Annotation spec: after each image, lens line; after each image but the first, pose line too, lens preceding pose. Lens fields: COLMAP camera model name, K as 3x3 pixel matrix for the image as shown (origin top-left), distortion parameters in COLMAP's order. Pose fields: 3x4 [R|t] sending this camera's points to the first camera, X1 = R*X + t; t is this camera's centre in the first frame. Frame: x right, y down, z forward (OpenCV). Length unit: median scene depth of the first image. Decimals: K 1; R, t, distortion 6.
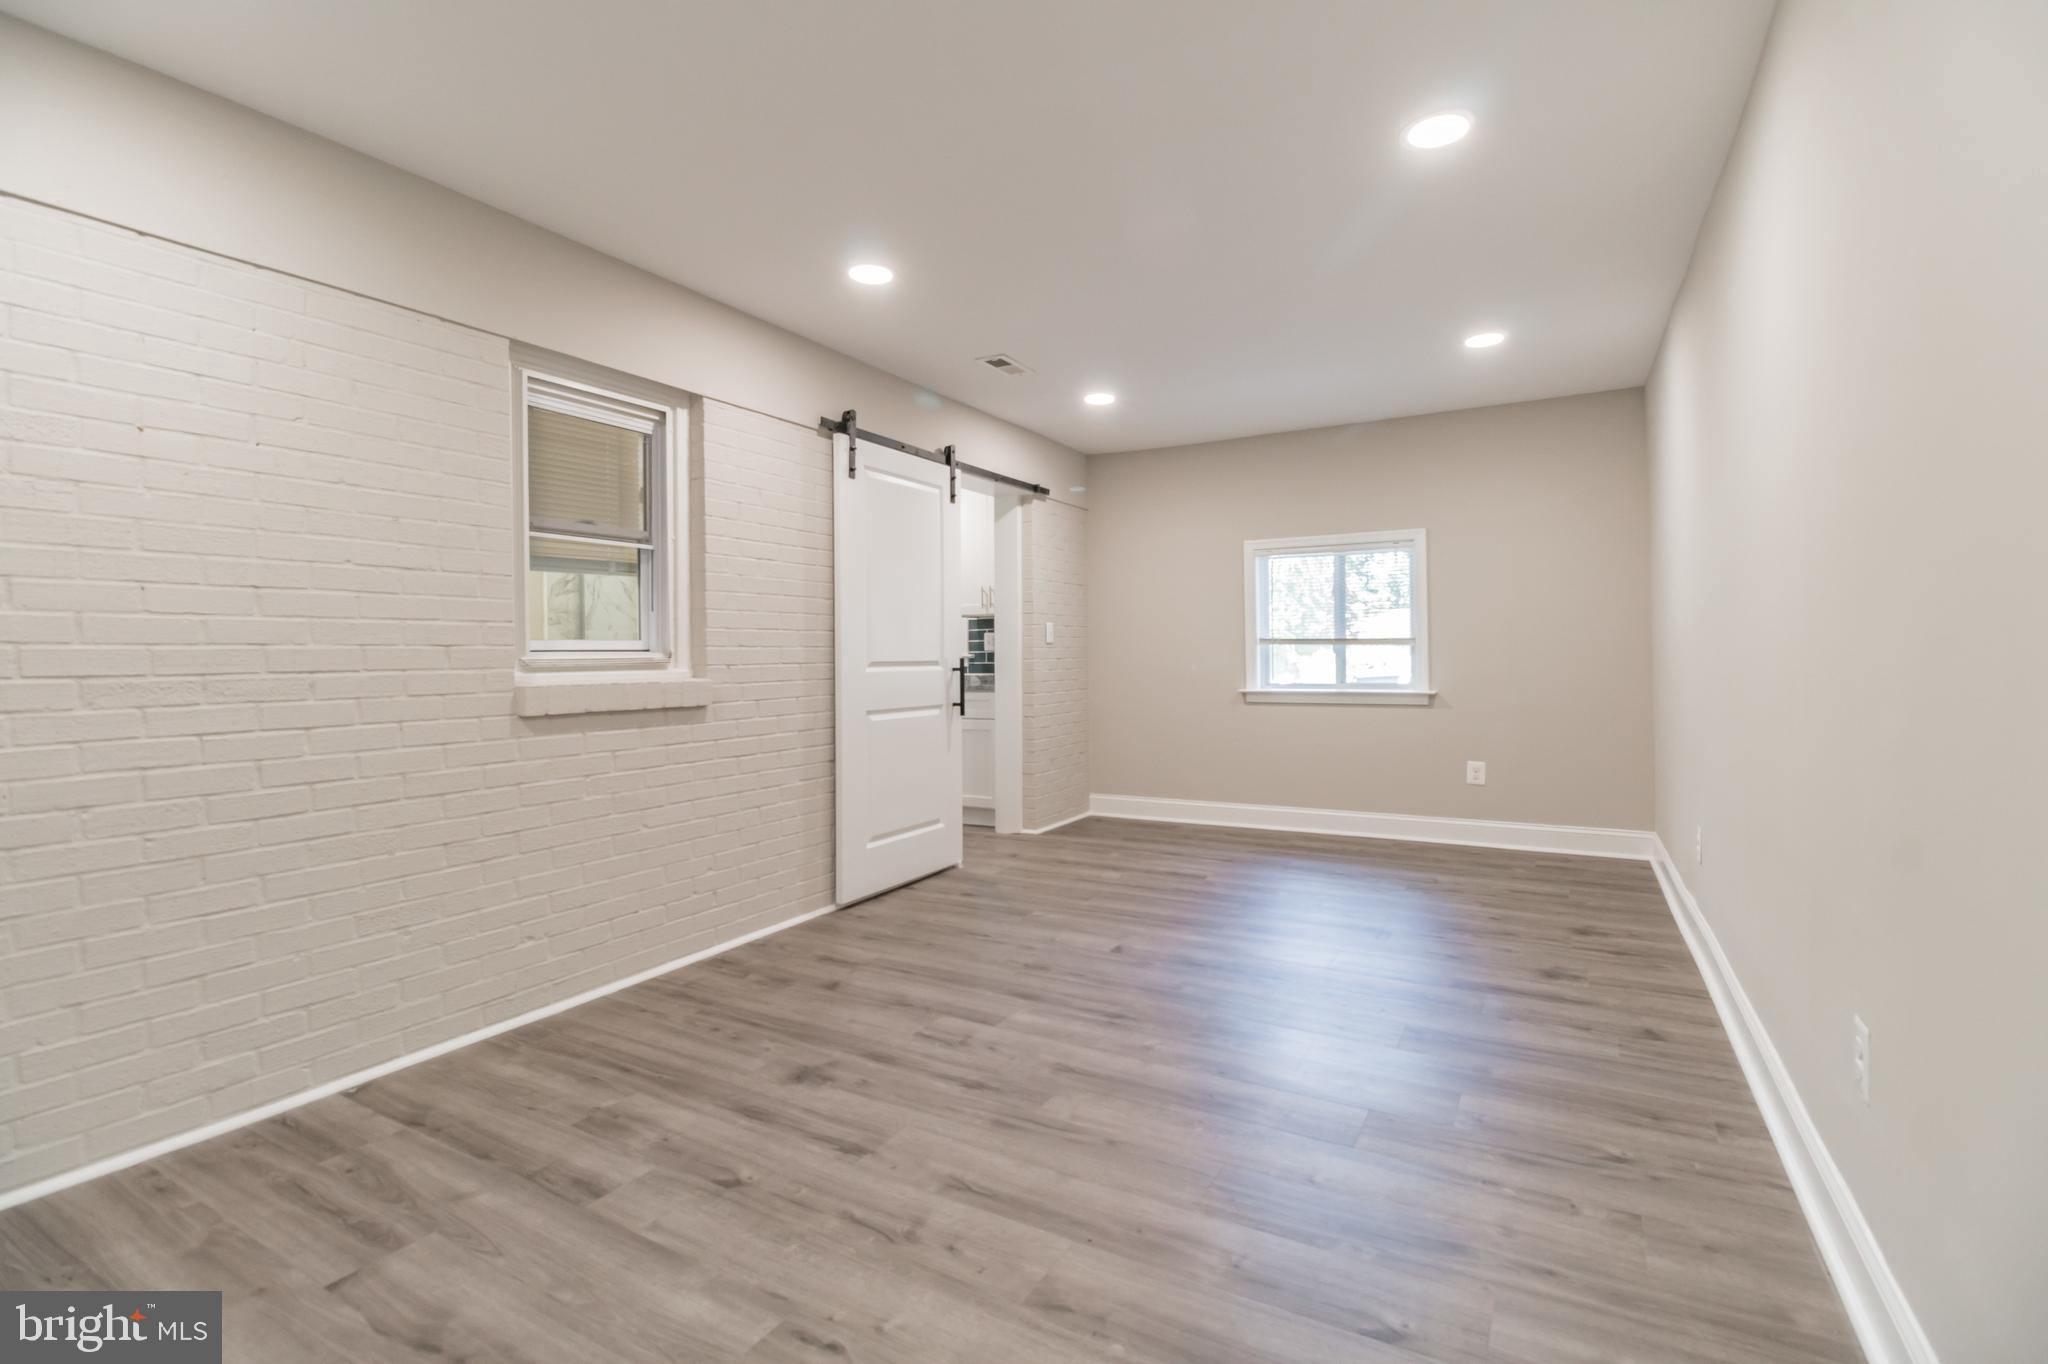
lens RADIAL K [[939.9, 0, 1007.4], [0, 939.9, 650.2], [0, 0, 1]] dist [-0.013657, -0.000474]
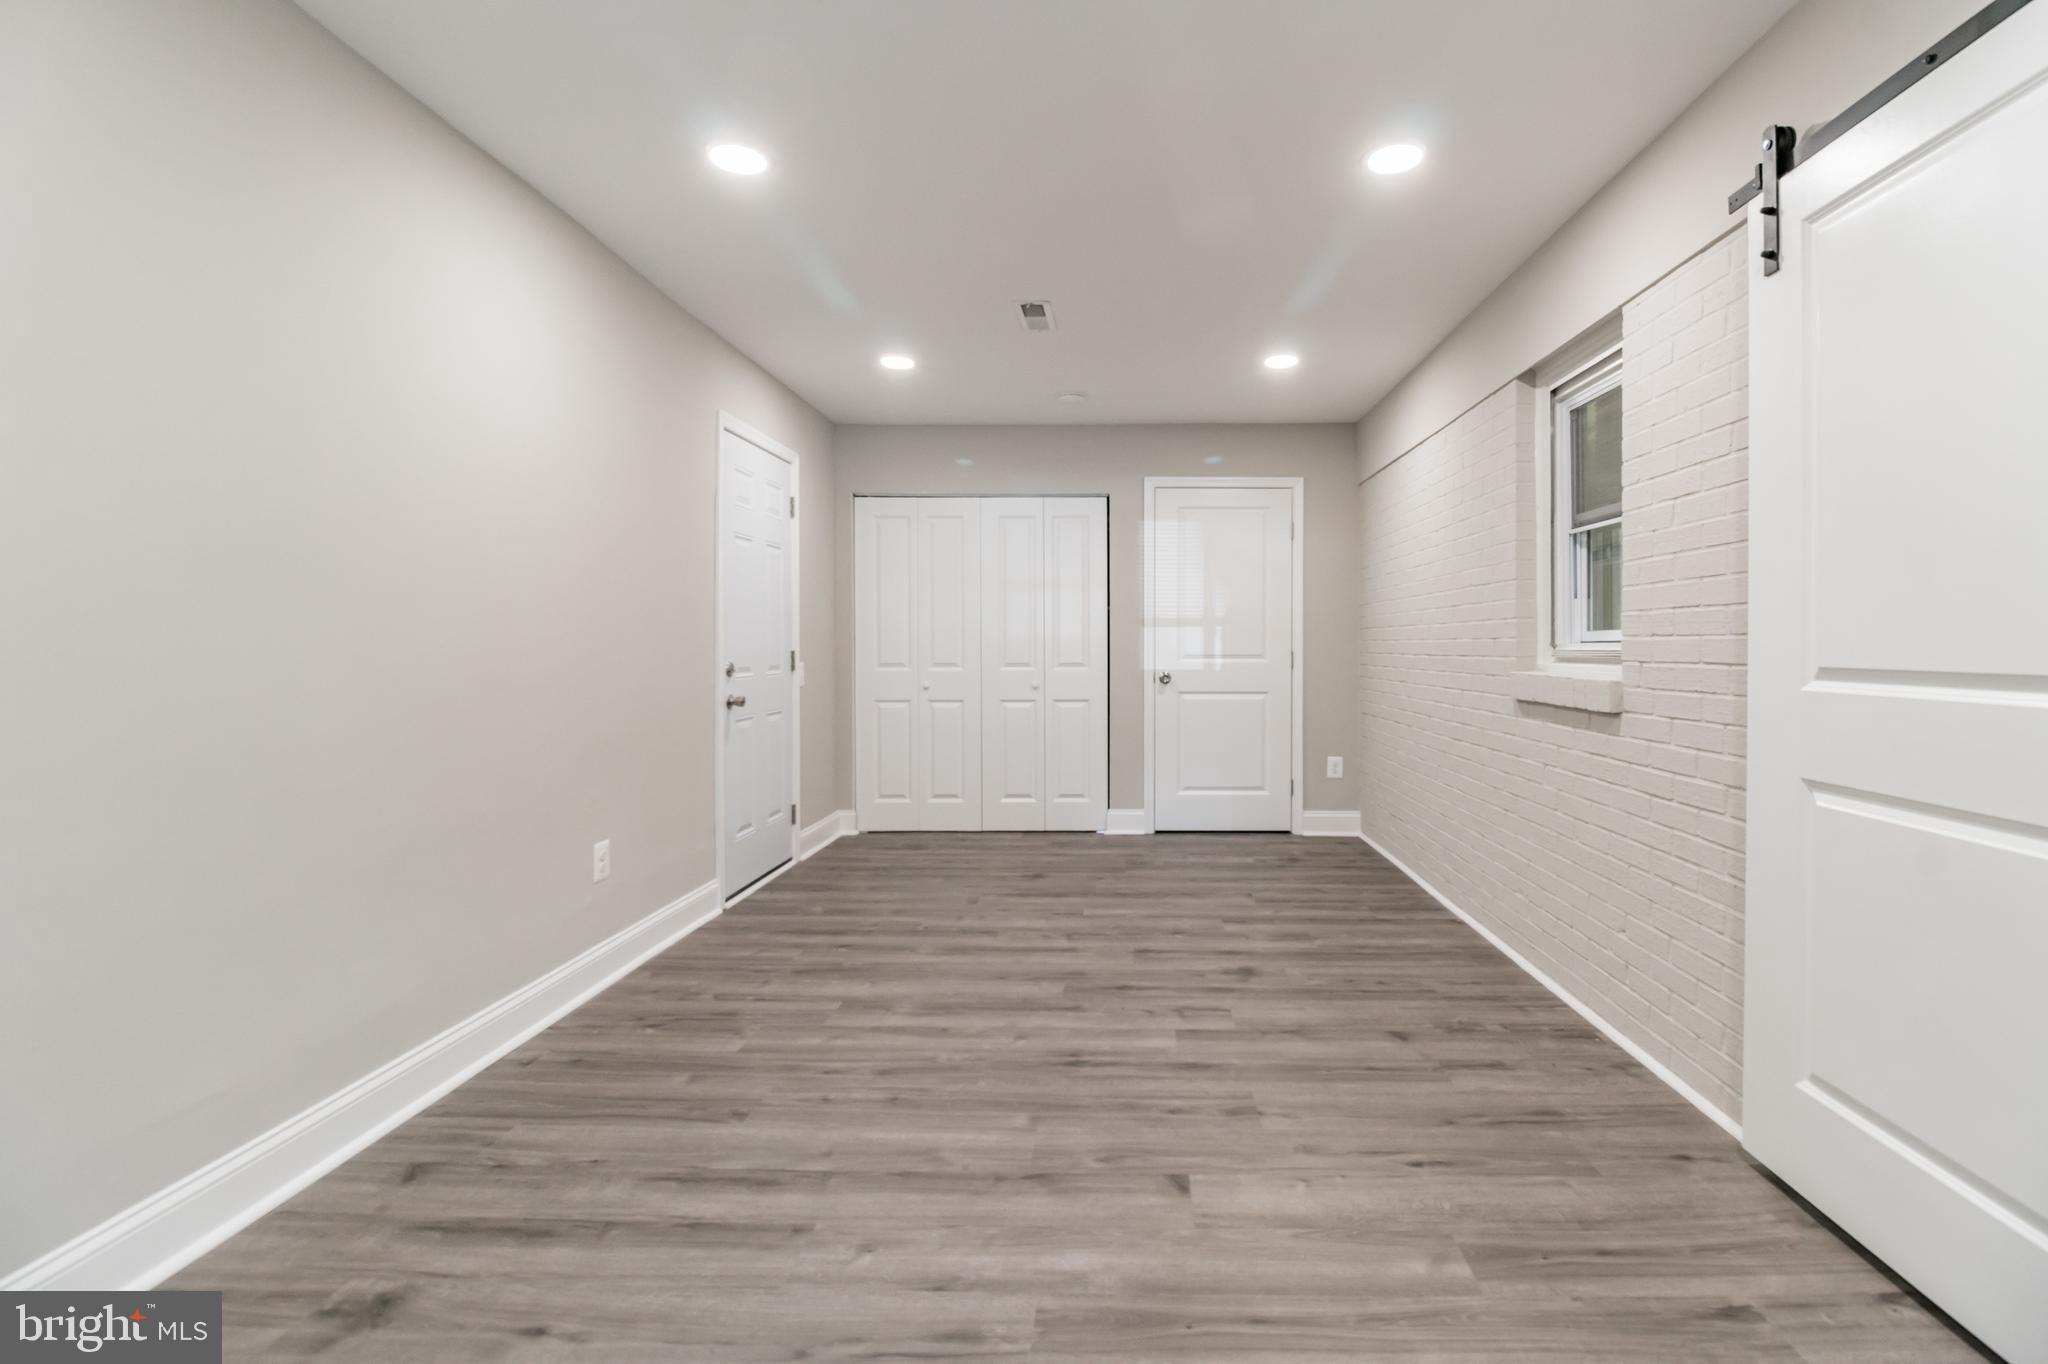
lens RADIAL K [[939.9, 0, 1007.4], [0, 939.9, 650.2], [0, 0, 1]] dist [-0.013657, -0.000474]
pose [[-0.915694, 0.013780, -0.401640, 0.531343], [0.012894, 0.999905, 0.004909, -0.003932], [0.401669, -0.000683, -0.915785, 1.809745]]
